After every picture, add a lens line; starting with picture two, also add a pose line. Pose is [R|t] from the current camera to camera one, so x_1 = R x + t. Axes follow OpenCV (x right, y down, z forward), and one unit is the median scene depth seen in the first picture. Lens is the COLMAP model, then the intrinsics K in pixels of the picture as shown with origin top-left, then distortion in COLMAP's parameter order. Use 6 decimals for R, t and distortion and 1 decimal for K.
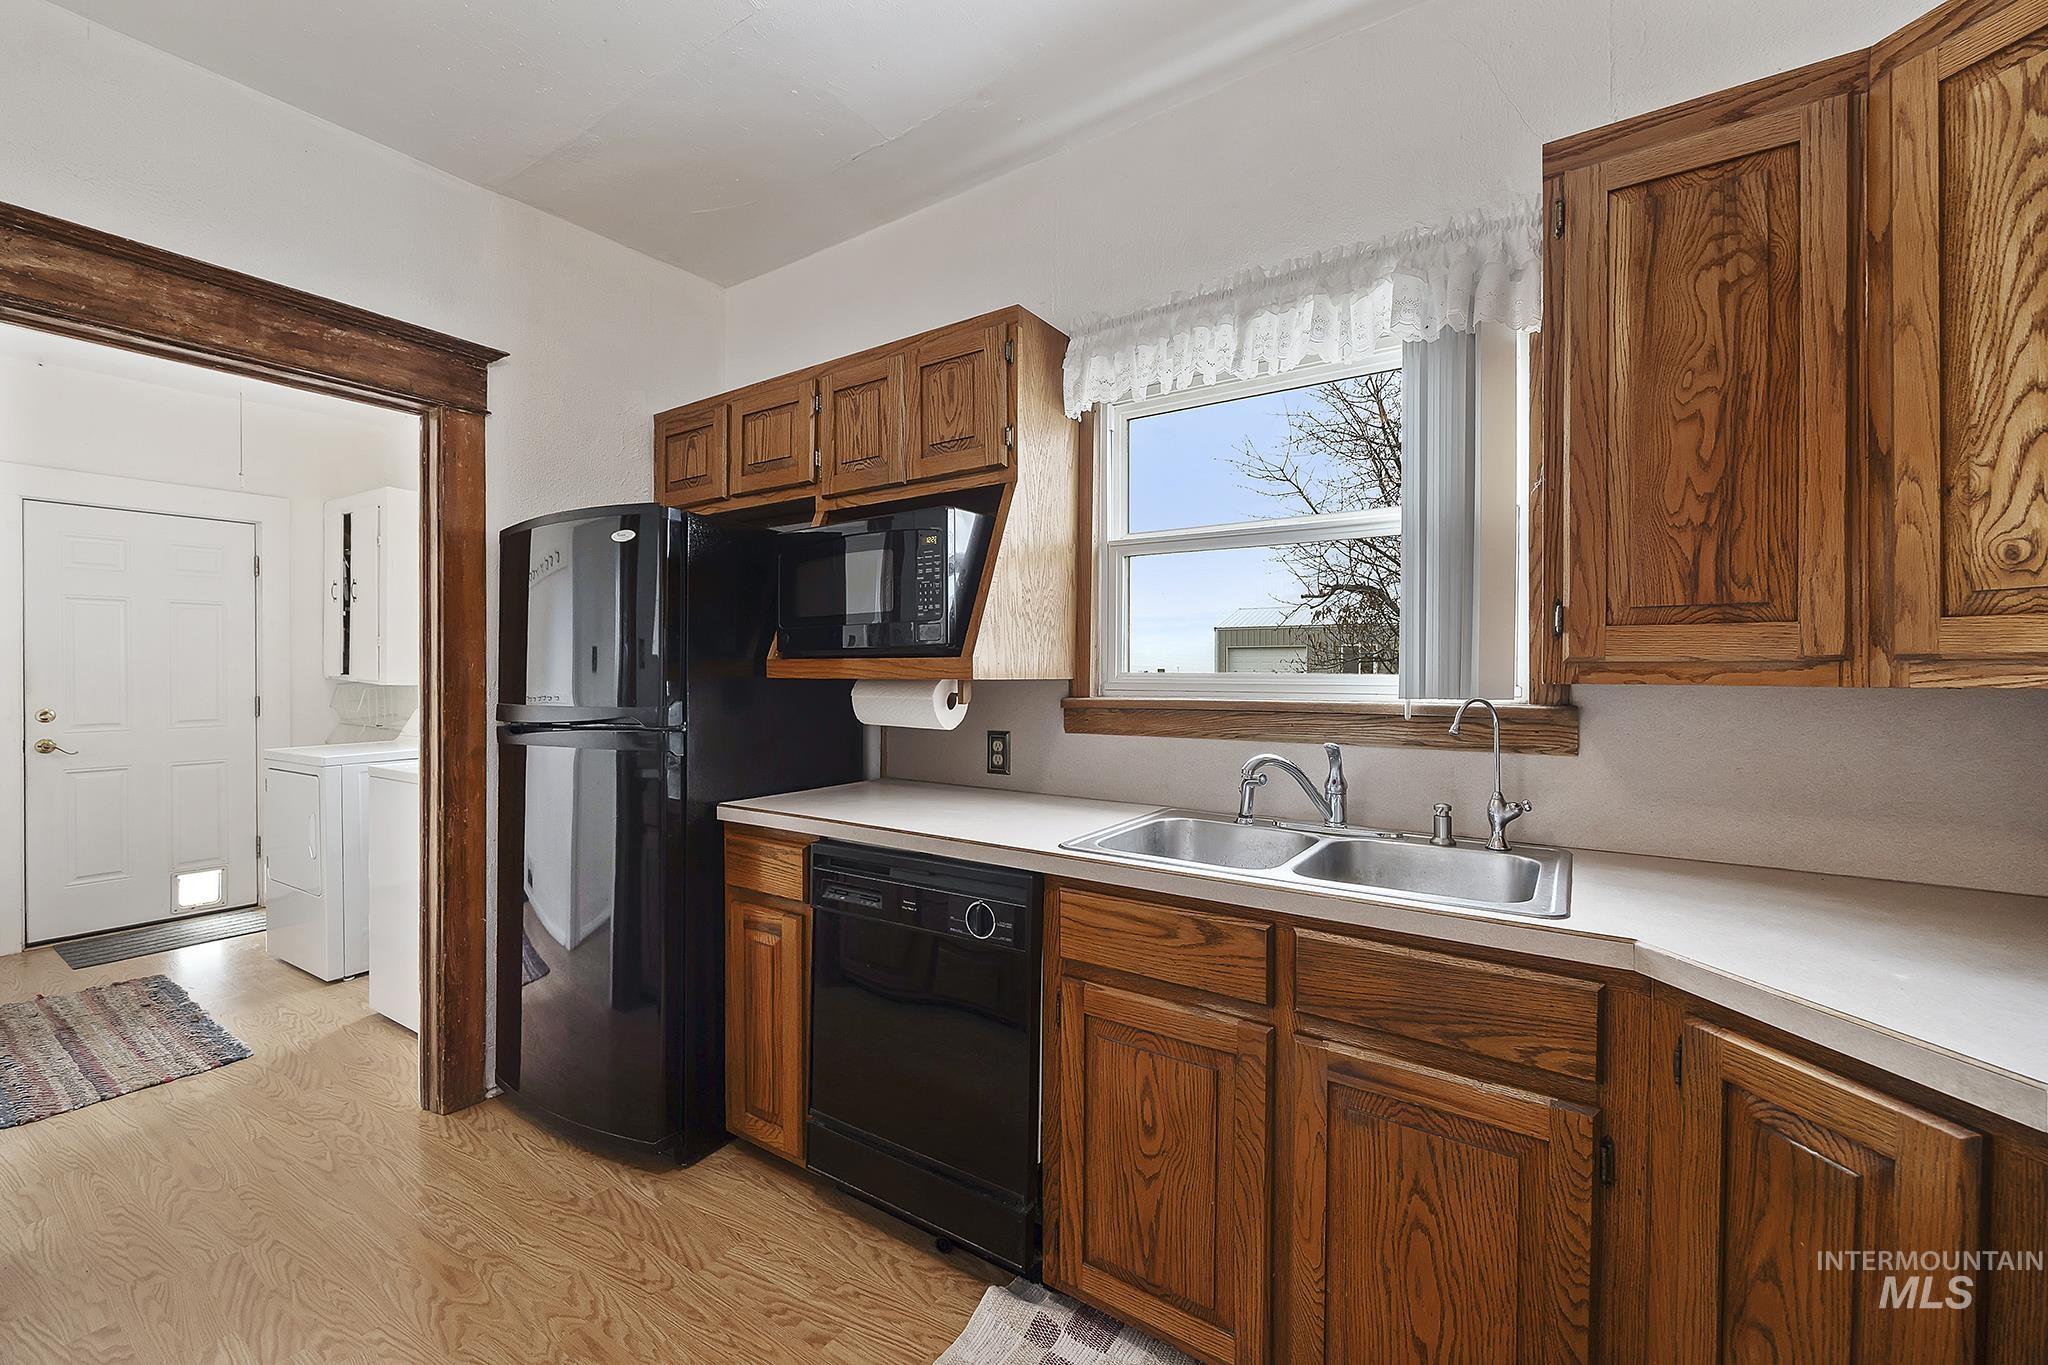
lens RADIAL K [[803.1, 0, 1021.3], [0, 803.1, 695.4], [0, 0, 1]] dist [-0.000187, -0.000070]
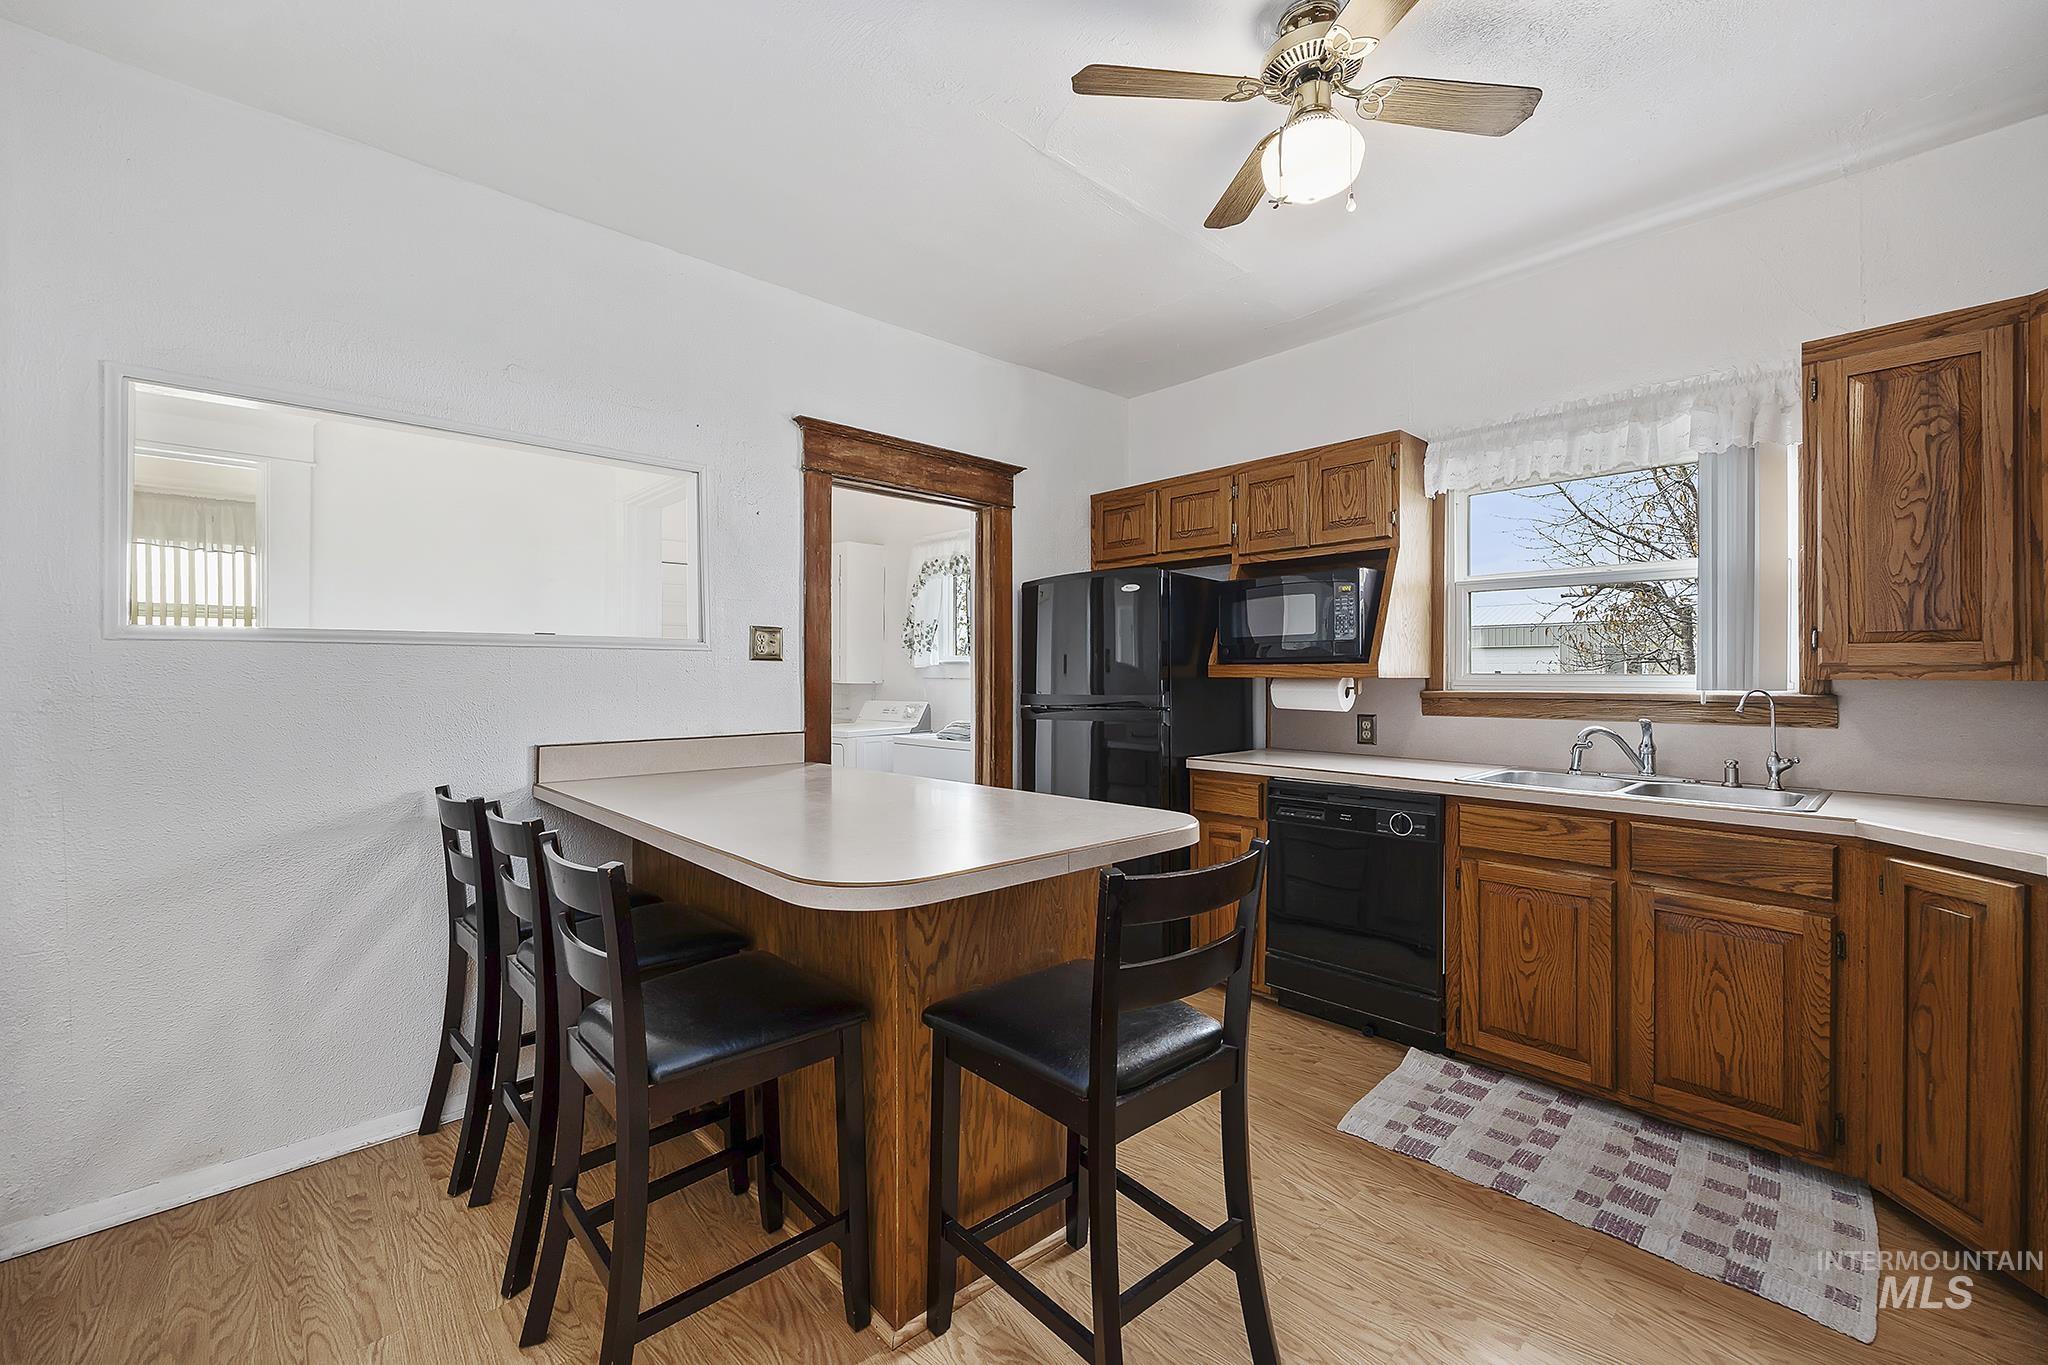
lens RADIAL K [[822.9, 0, 1033.5], [0, 822.9, 684.3], [0, 0, 1]] dist [0.016801, -0.003853]
pose [[0.976688, 0.001641, -0.214657, -0.427878], [-0.005250, 0.999854, -0.016242, 0.026334], [0.214599, 0.016991, 0.976554, -0.822378]]
